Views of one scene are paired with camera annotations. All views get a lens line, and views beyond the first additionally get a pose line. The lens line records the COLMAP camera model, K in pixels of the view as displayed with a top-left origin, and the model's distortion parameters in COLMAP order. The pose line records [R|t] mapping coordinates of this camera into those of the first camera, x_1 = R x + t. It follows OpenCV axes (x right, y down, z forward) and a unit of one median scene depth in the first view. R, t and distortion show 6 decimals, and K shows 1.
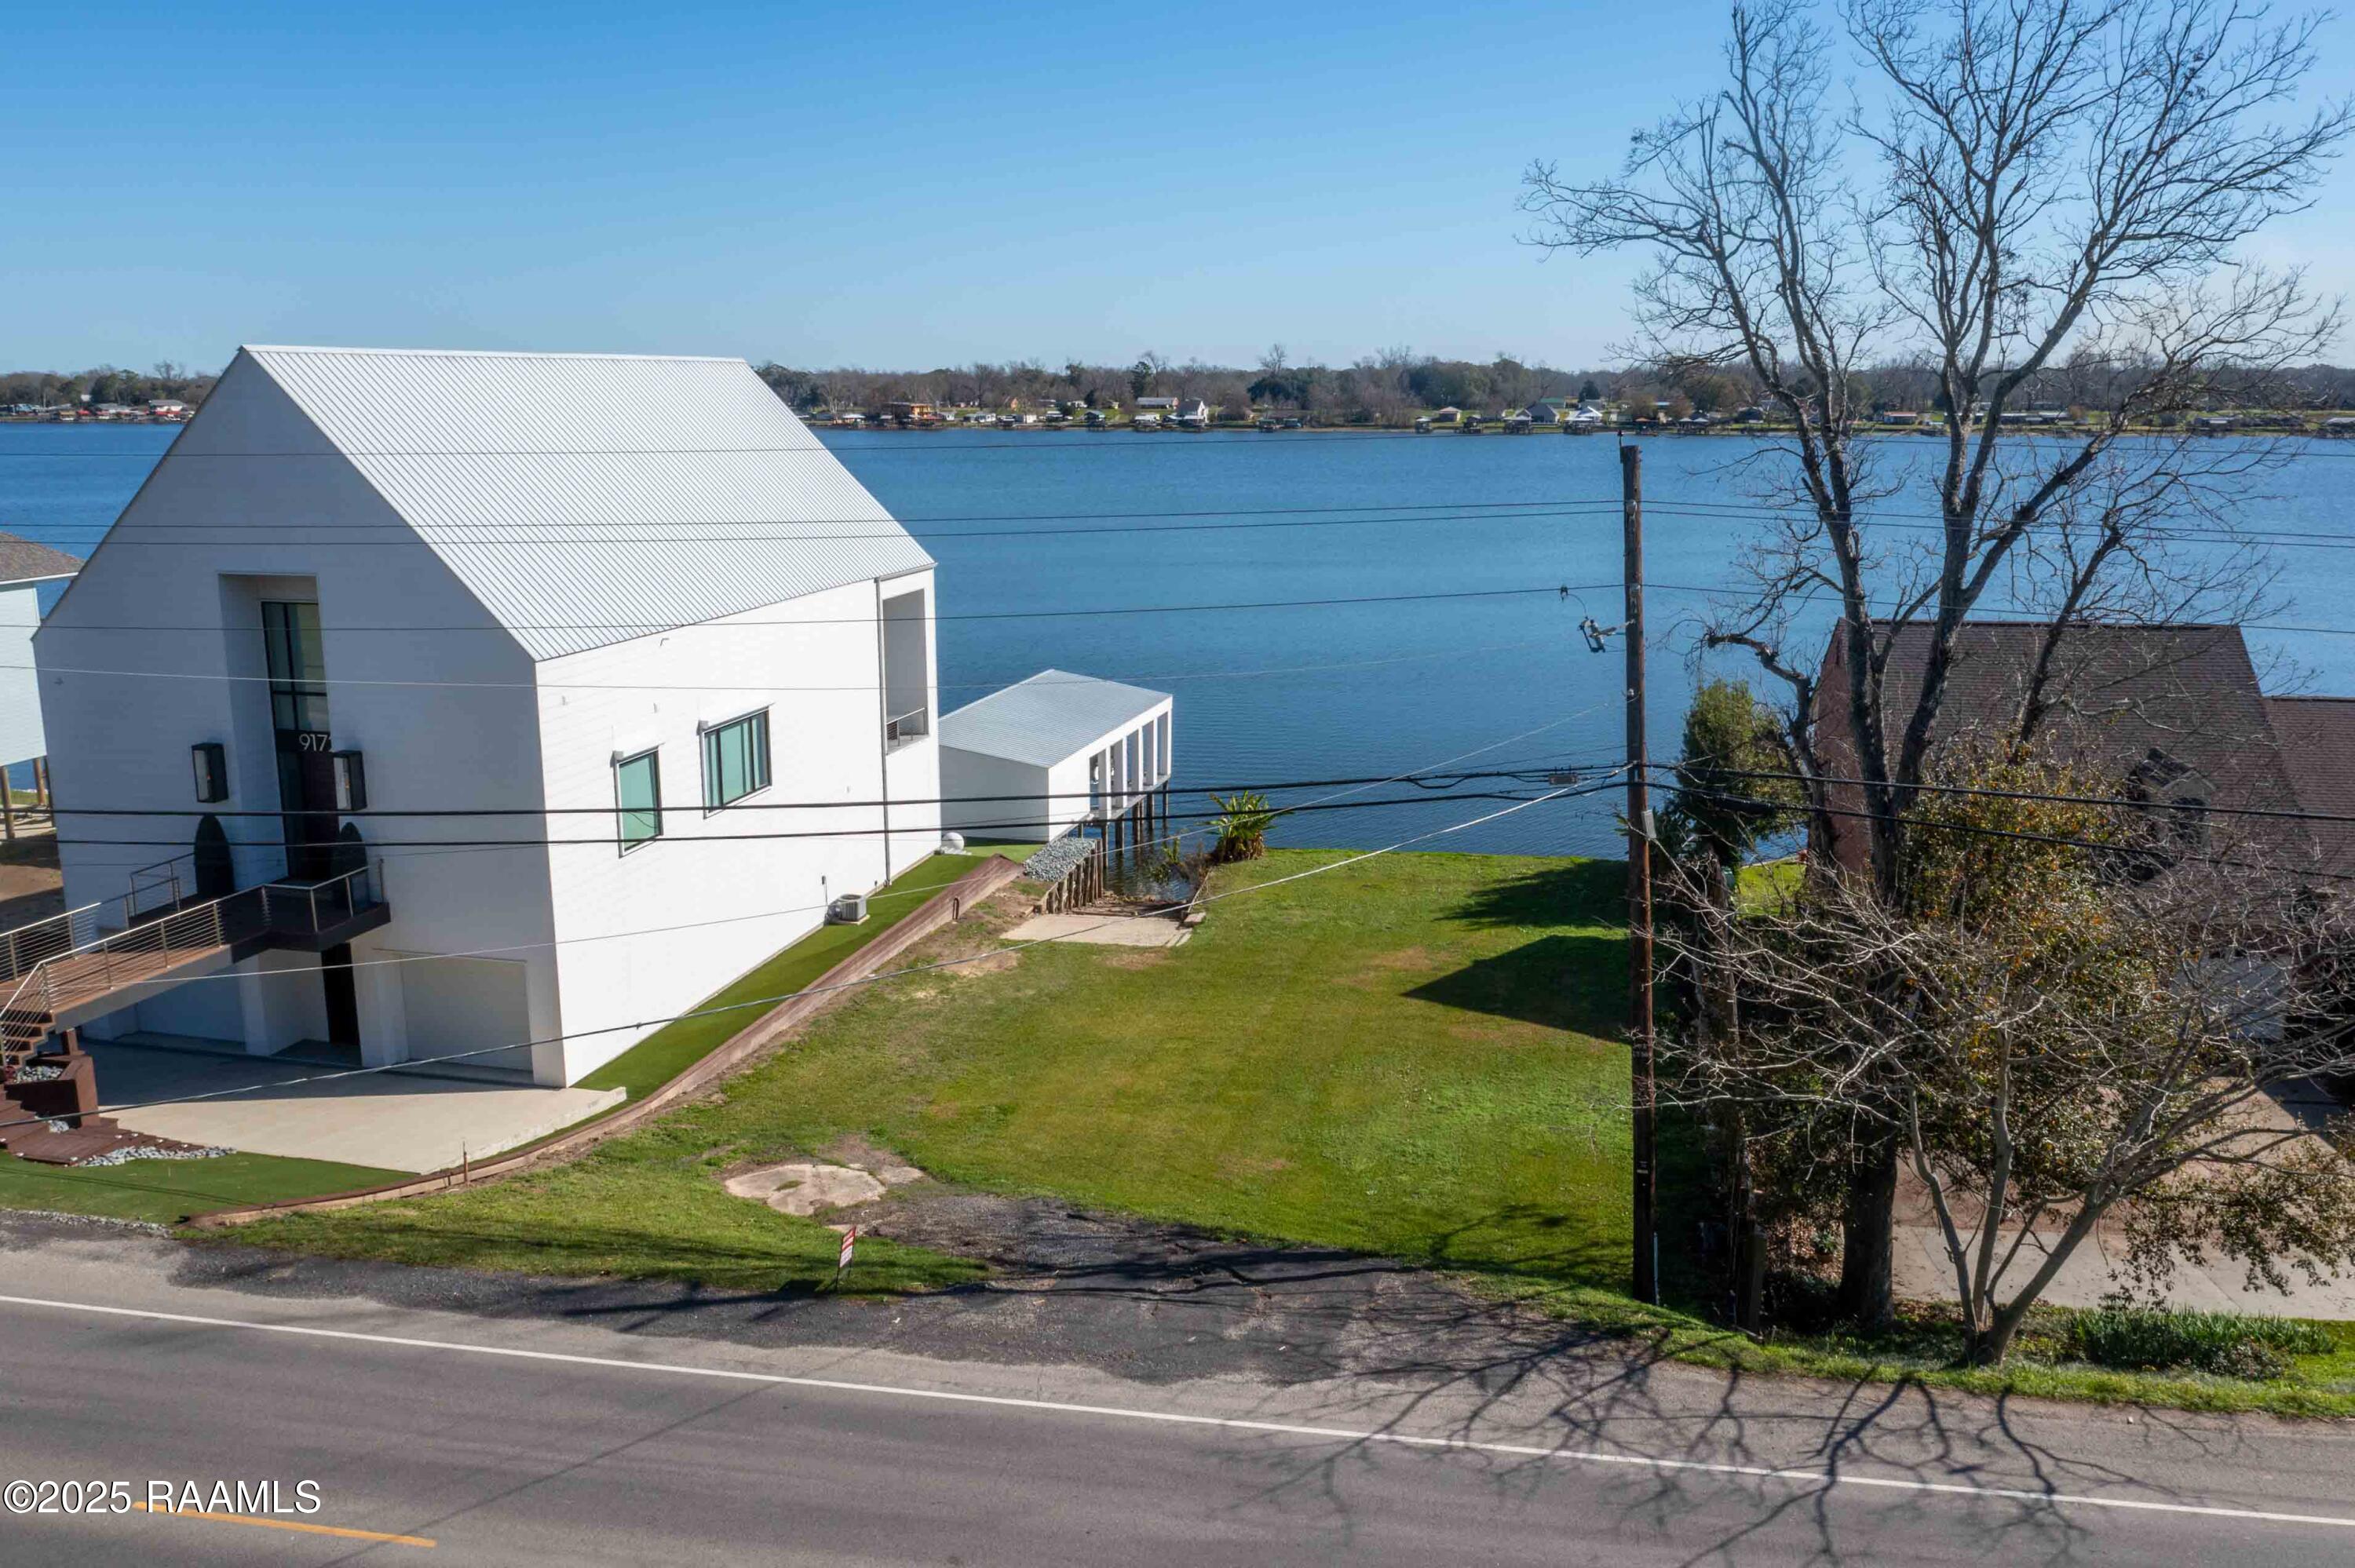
lens RADIAL K [[1869.7, 0, 1177.5], [0, 1869.7, 784.0], [0, 0, 1]] dist [-0.014776, 0.000464]
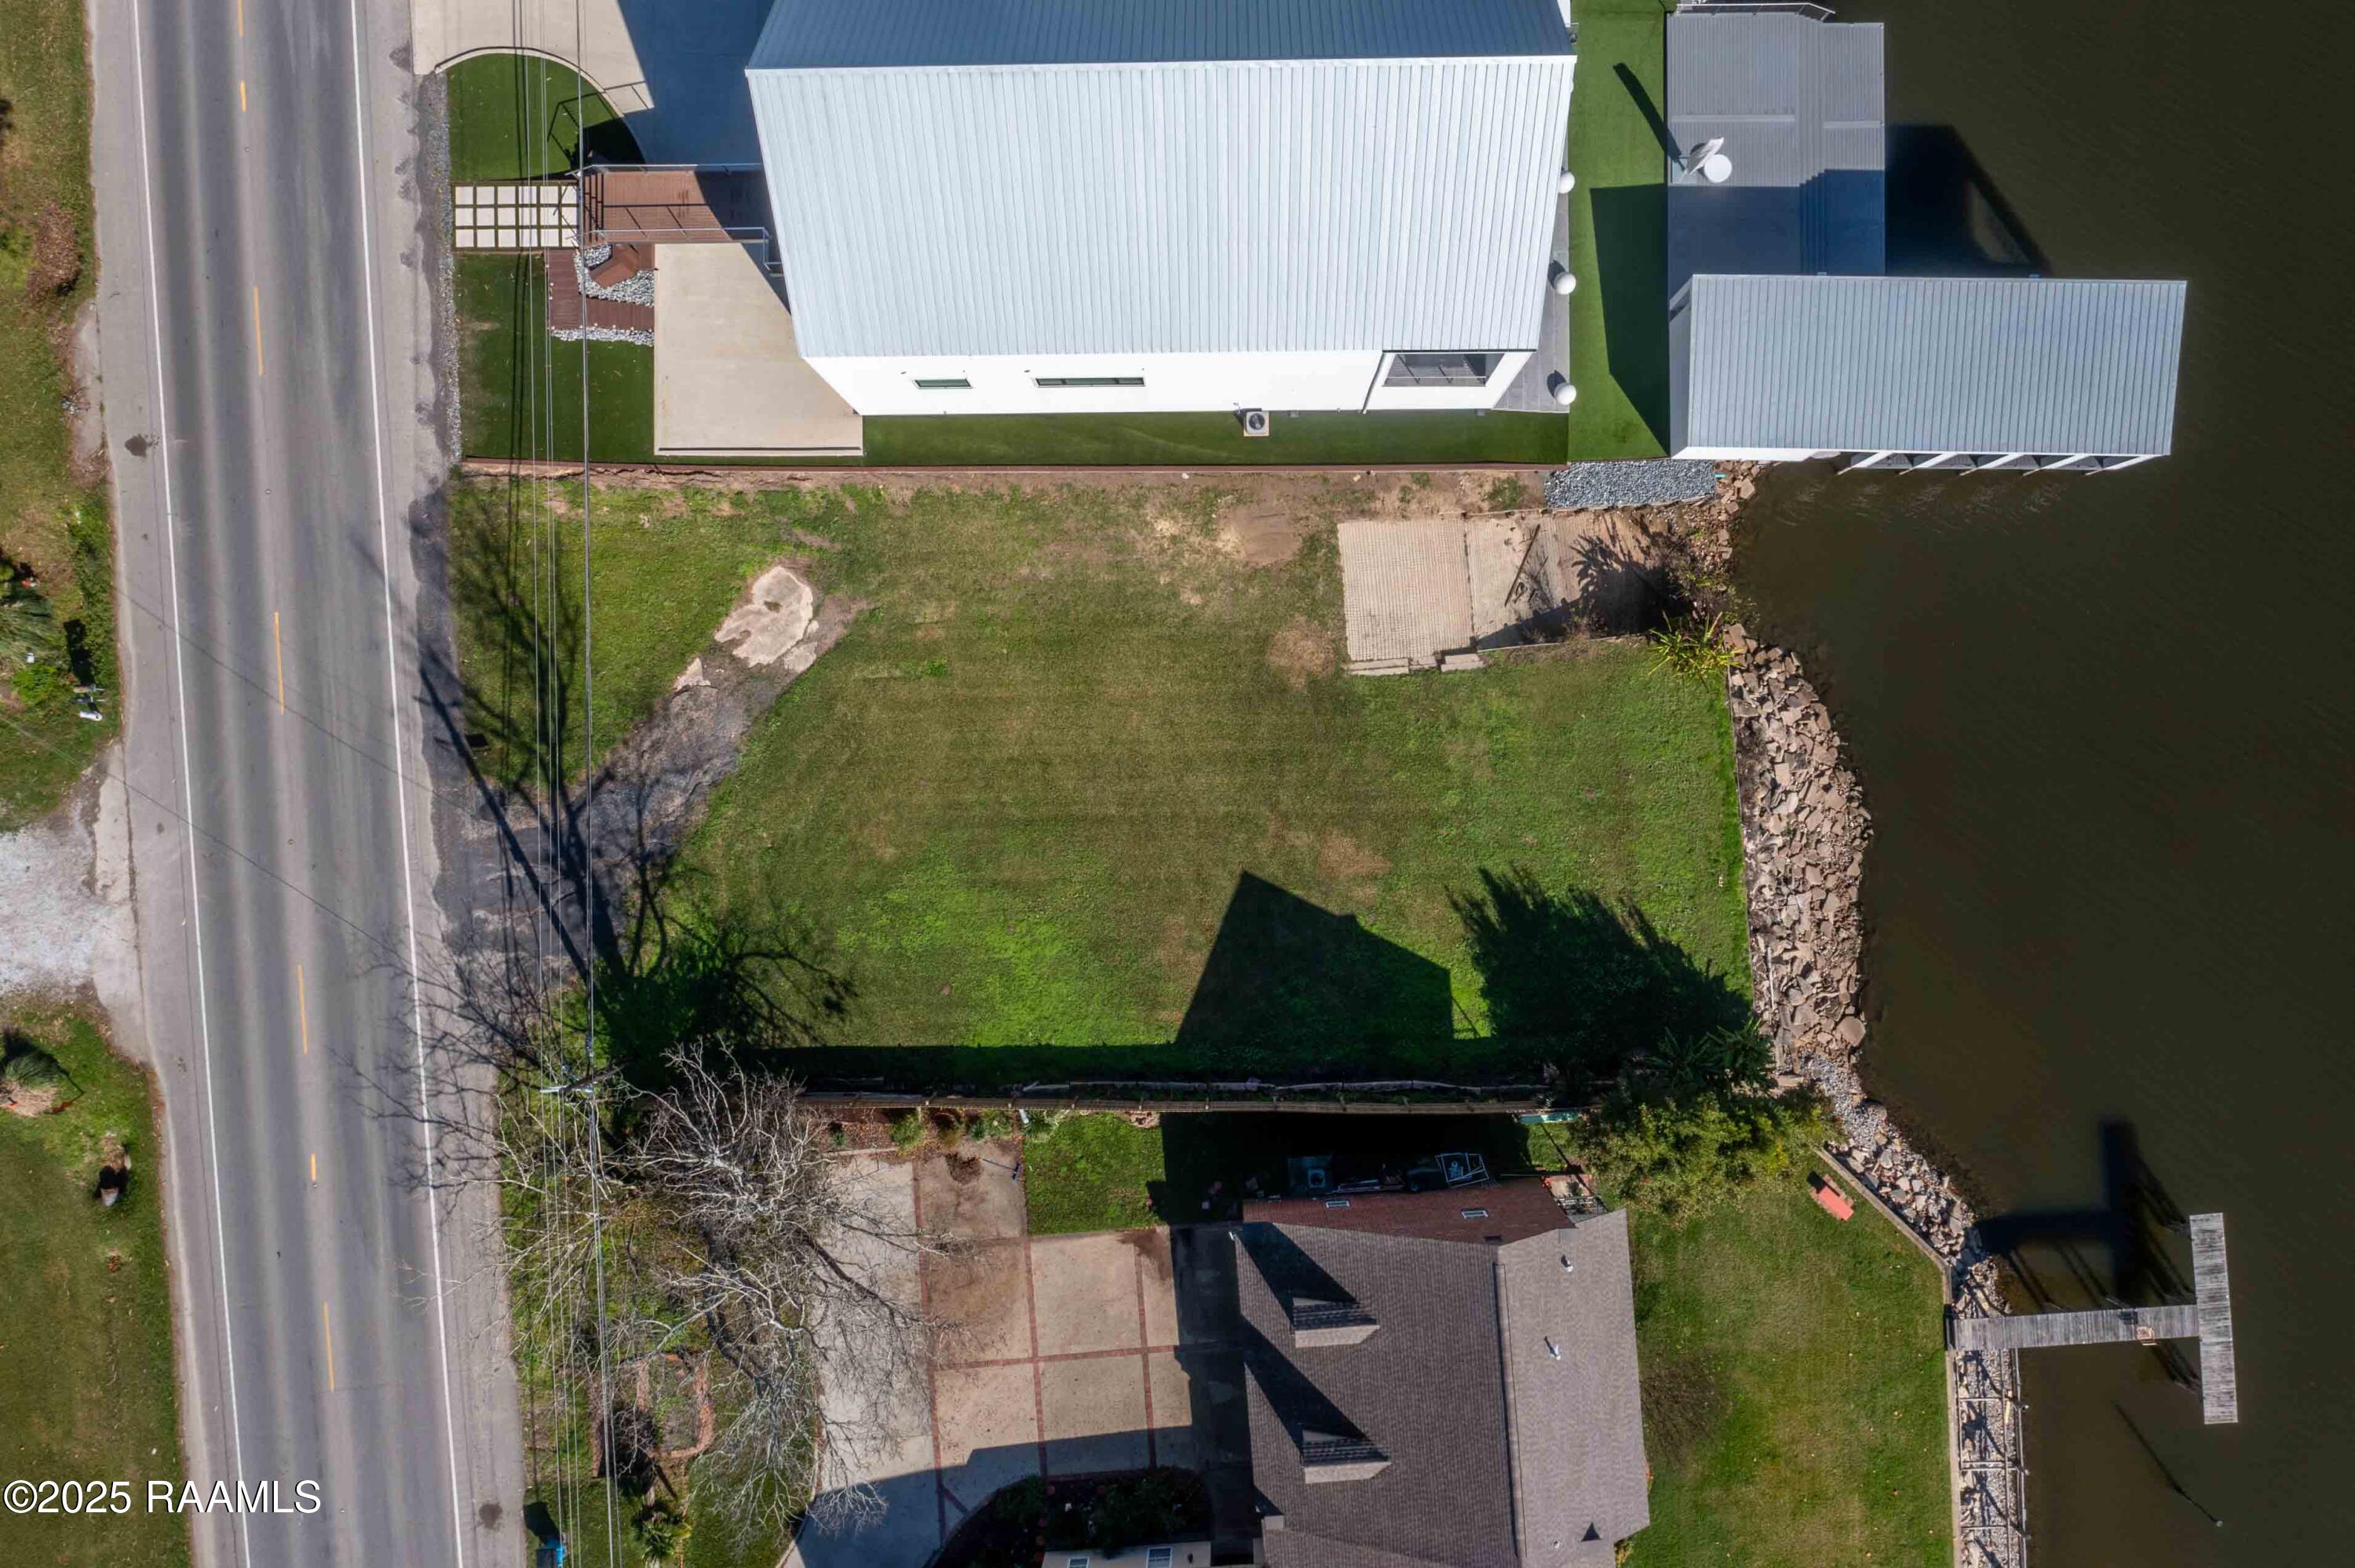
lens RADIAL K [[1875.0, 0, 1177.5], [0, 1875.0, 784.0], [0, 0, 1]] dist [-0.015729, 0.006041]
pose [[0.246419, 0.969154, -0.004242, 0.047902], [-0.174176, 0.048591, 0.983515, -1.124587], [0.953384, -0.241618, 0.180777, 0.670781]]
